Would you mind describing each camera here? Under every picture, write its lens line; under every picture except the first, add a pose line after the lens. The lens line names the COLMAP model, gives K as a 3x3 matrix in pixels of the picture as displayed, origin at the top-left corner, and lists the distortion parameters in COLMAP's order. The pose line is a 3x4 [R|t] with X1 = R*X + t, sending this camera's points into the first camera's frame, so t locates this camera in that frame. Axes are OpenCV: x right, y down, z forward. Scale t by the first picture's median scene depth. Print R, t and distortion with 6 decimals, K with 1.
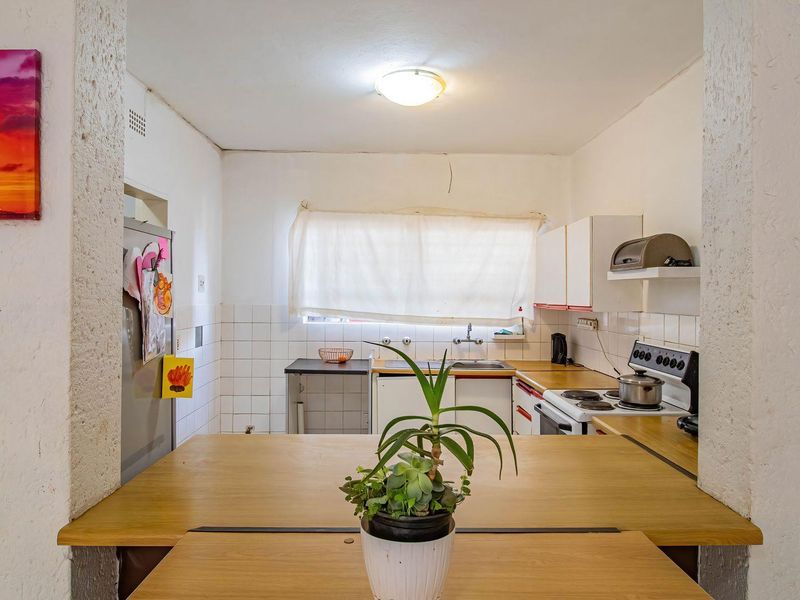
lens RADIAL K [[527.3, 0, 410.7], [0, 527.3, 292.5], [0, 0, 1]] dist [0.000539, -0.006979]
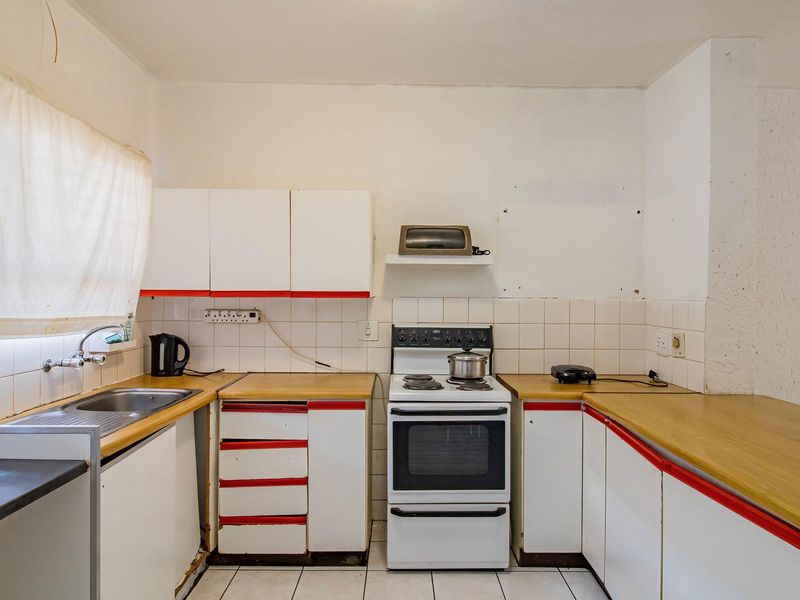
lens RADIAL K [[527.3, 0, 410.7], [0, 527.3, 292.5], [0, 0, 1]] dist [0.000539, -0.006979]
pose [[0.031152, -0.003282, 0.999509, -0.447145], [-0.011254, 0.999930, 0.003634, 0.019534], [-0.999451, -0.011362, 0.031113, 0.726342]]
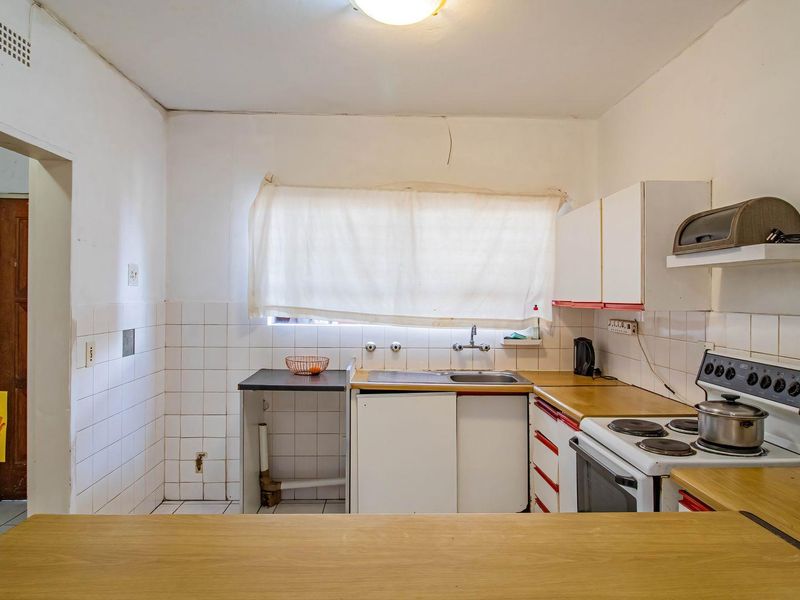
lens RADIAL K [[527.3, 0, 410.7], [0, 527.3, 292.5], [0, 0, 1]] dist [0.000539, -0.006979]
pose [[0.999931, 0.000851, 0.011750, 0.006483], [-0.000849, 1.000000, -0.000113, 0.009061], [-0.011750, 0.000103, 0.999931, 0.211371]]
